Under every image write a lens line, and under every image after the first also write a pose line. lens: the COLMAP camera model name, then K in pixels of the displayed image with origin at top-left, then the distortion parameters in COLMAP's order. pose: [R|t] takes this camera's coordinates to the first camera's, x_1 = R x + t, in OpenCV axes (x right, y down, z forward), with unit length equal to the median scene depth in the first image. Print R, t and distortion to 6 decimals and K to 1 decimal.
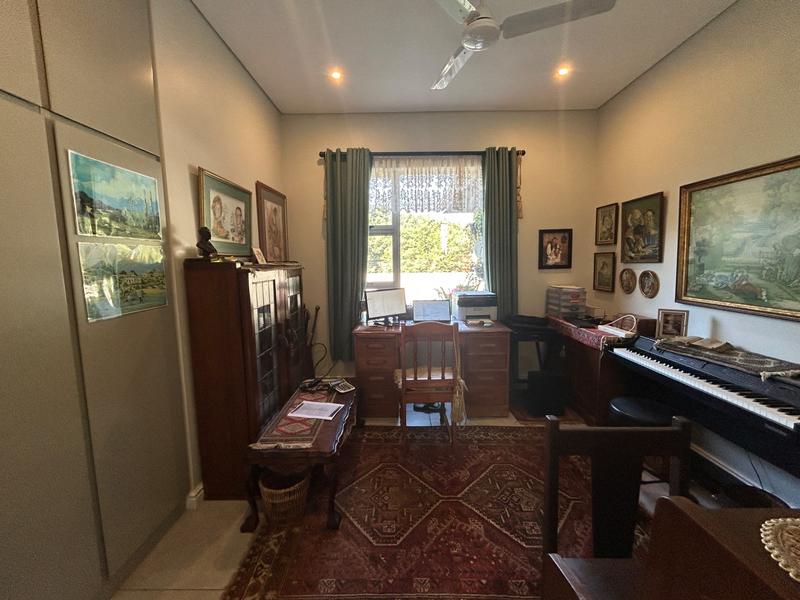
lens RADIAL K [[325.2, 0, 398.7], [0, 325.2, 295.8], [0, 0, 1]] dist [-0.001693, 0.000817]
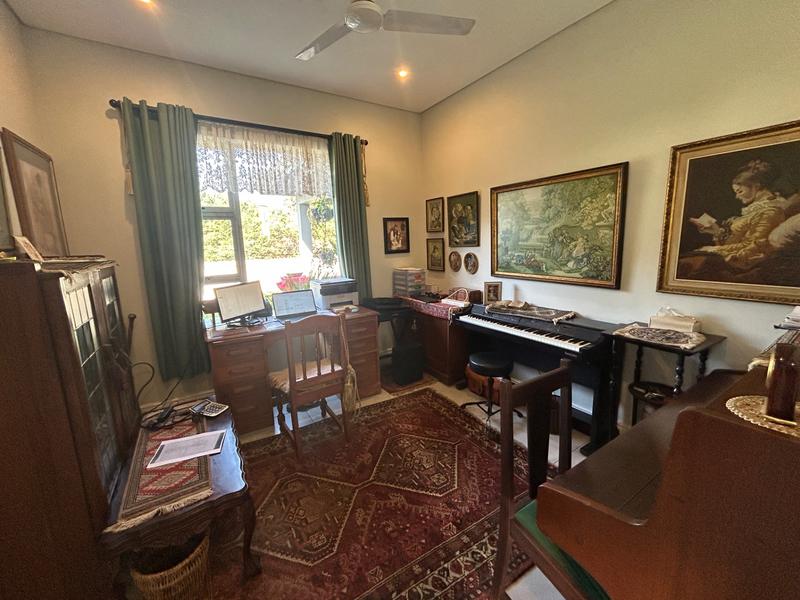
lens RADIAL K [[325.2, 0, 395.1], [0, 325.2, 295.7], [0, 0, 1]] dist [-0.001693, 0.000817]
pose [[0.841518, -0.102356, 0.530444, -0.185885], [0.077145, 0.994592, 0.069532, -0.021878], [-0.534693, -0.017591, 0.844863, 0.076552]]
